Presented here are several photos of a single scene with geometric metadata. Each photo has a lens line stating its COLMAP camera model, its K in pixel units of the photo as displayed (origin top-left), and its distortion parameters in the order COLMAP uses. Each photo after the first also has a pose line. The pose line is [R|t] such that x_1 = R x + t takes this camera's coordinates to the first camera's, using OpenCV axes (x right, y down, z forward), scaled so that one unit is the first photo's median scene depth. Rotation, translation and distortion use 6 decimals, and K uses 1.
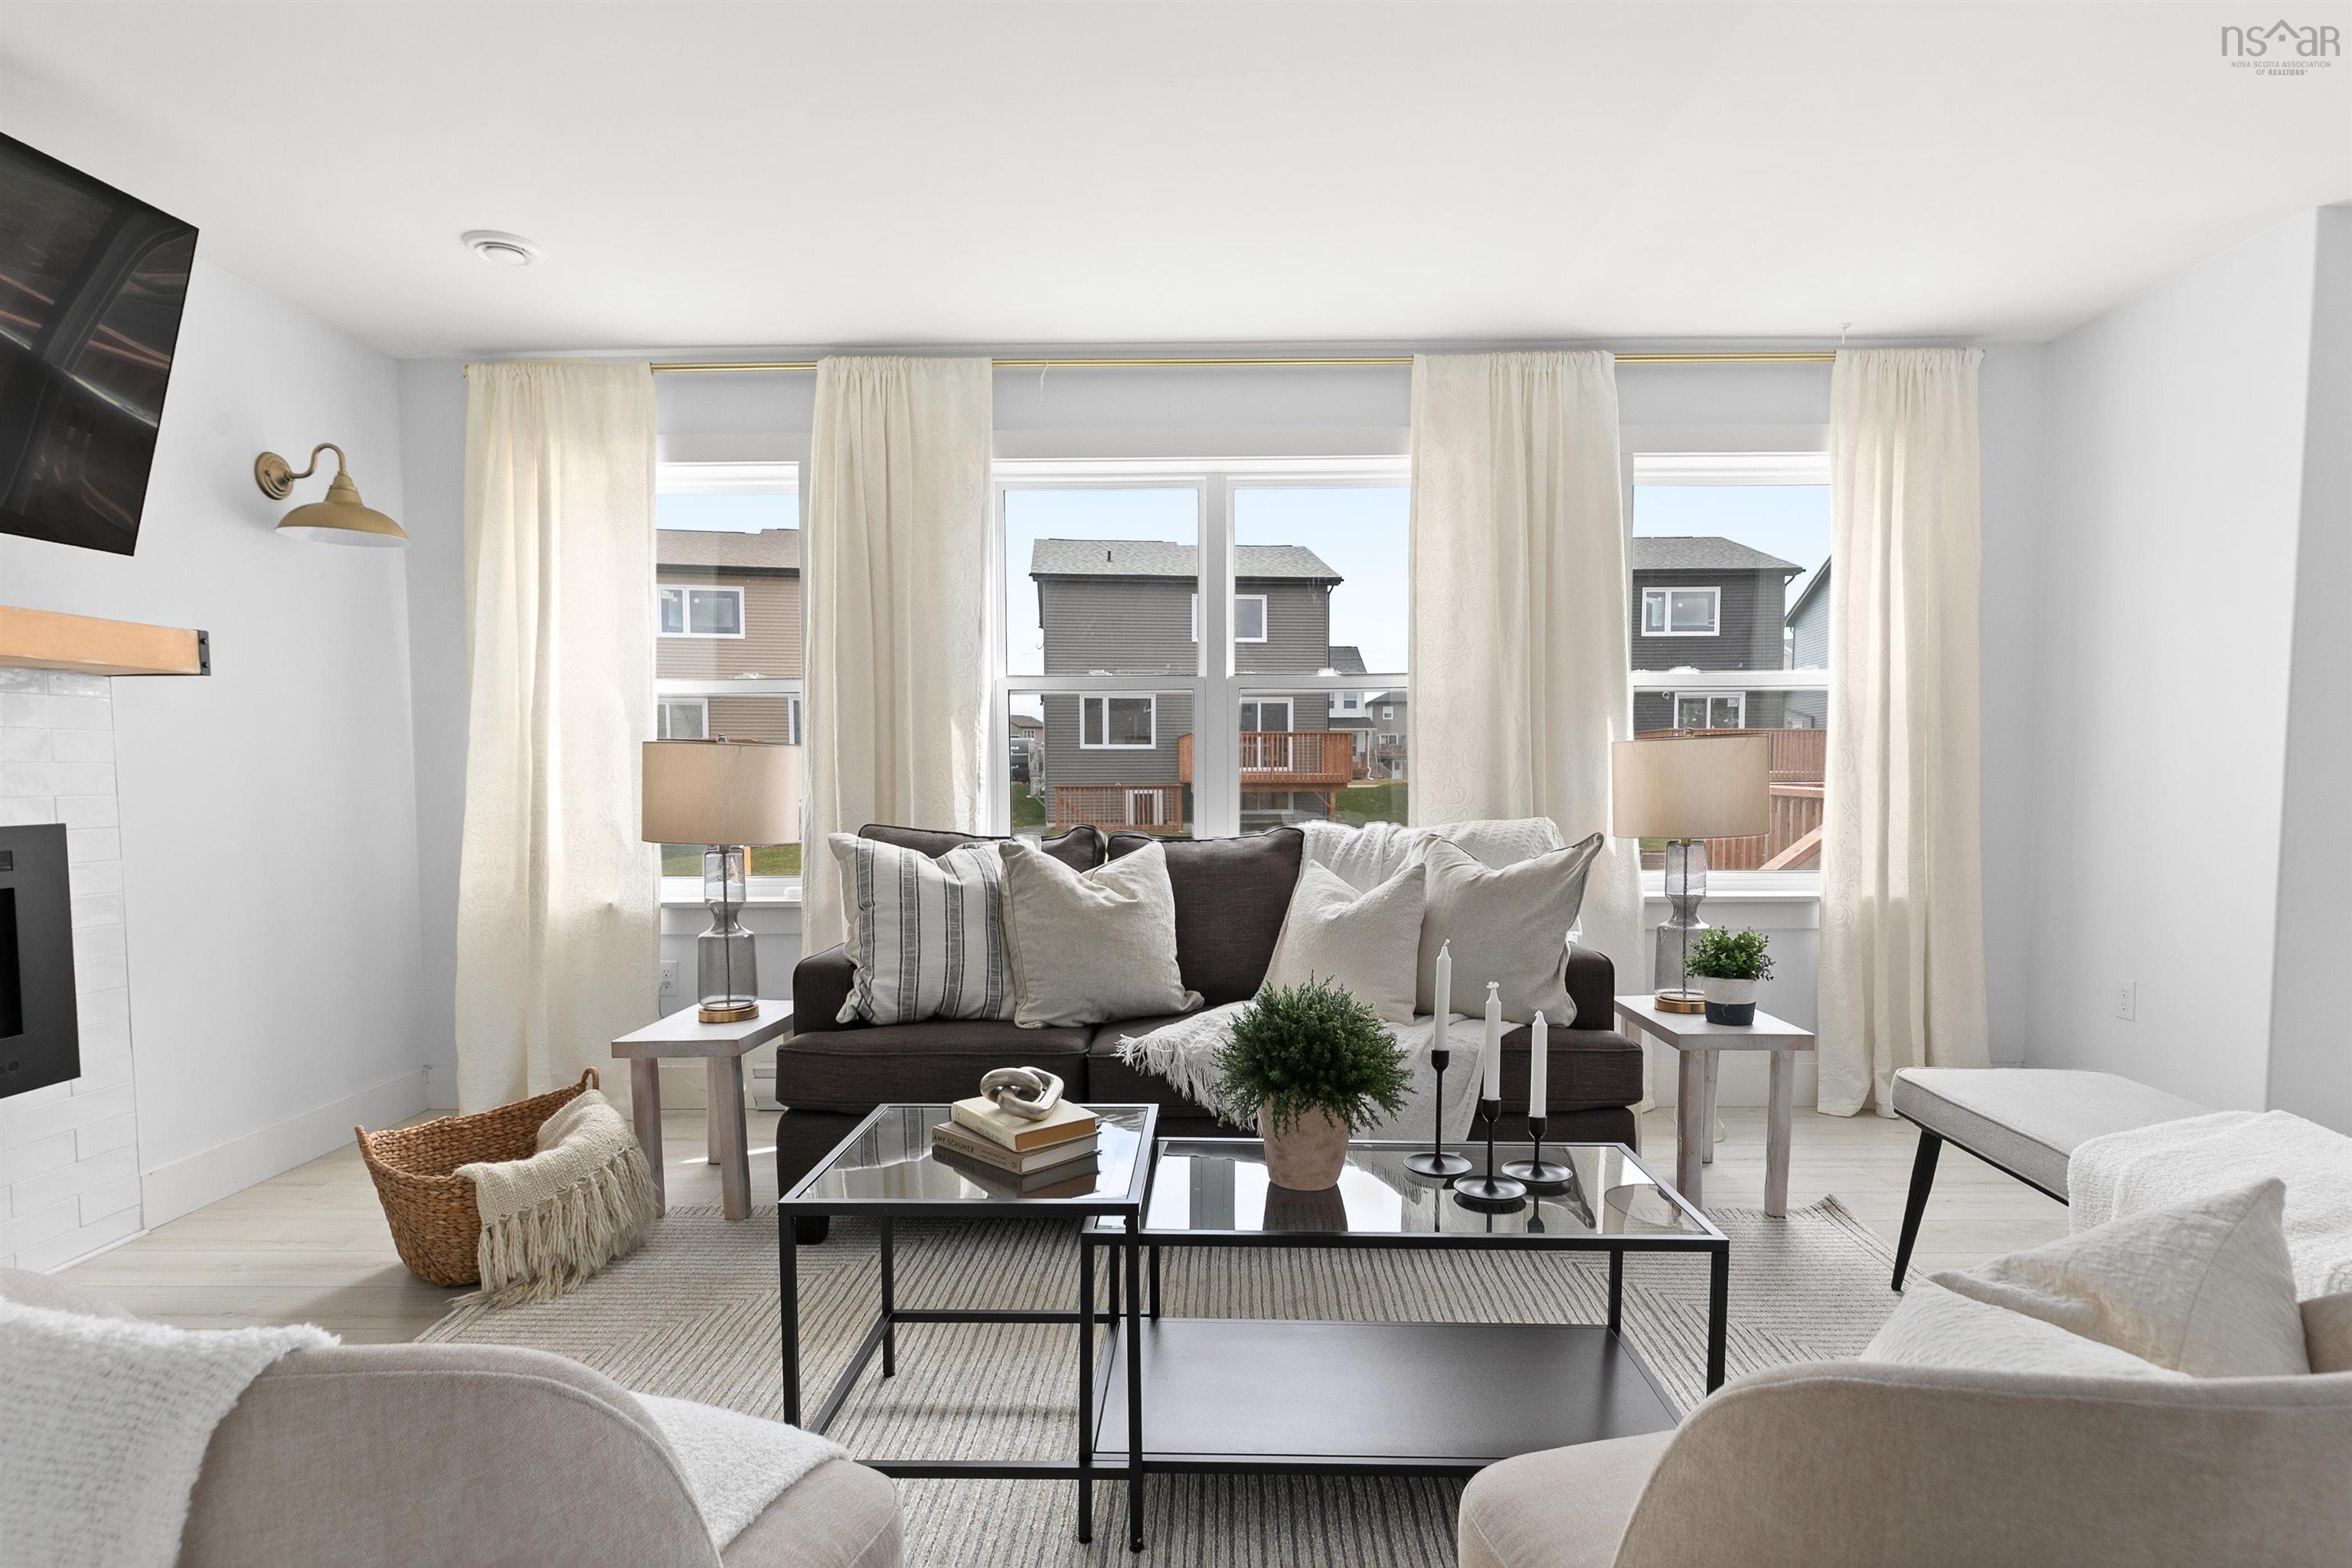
lens RADIAL K [[1199.4, 0, 1207.3], [0, 1199.4, 843.3], [0, 0, 1]] dist [-0.003347, 0.000096]
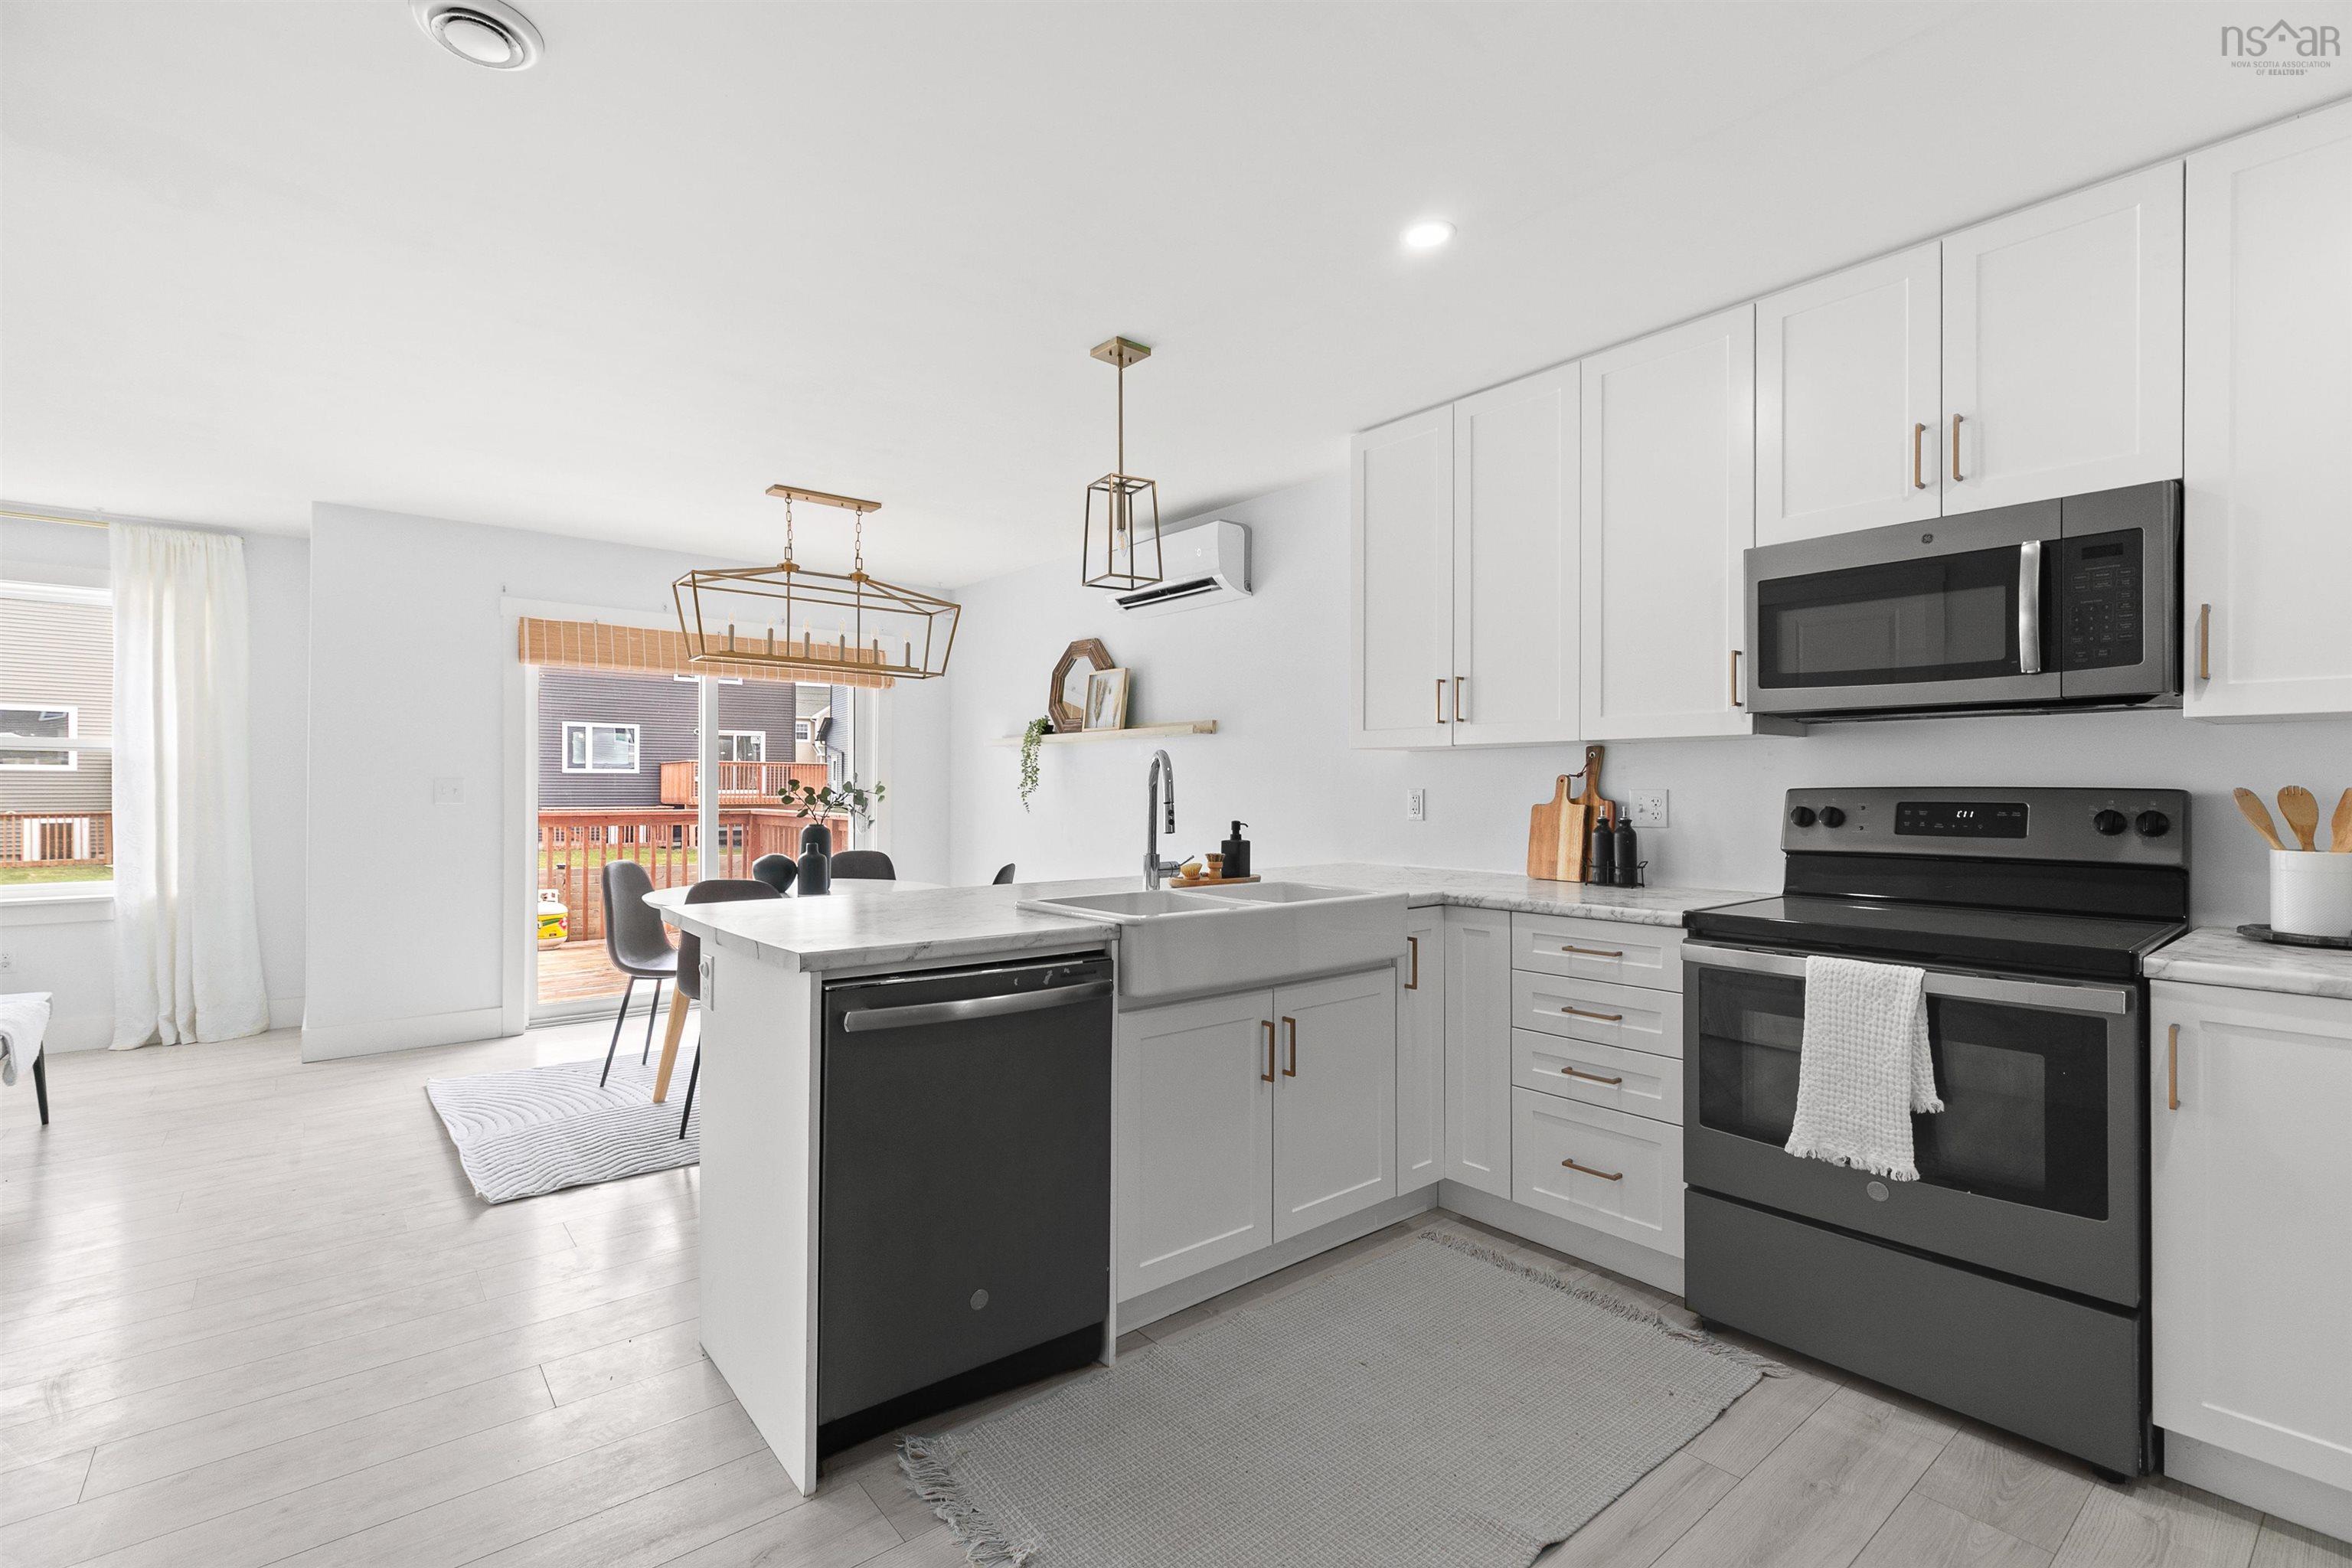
lens RADIAL K [[1059.3, 0, 1181.0], [0, 1059.3, 784.8], [0, 0, 1]] dist [0.000976, -0.000032]
pose [[0.766611, 0.005762, 0.642086, 0.680019], [0.038450, 0.997753, -0.054860, 0.029608], [-0.640960, 0.066745, 0.764667, -0.808216]]
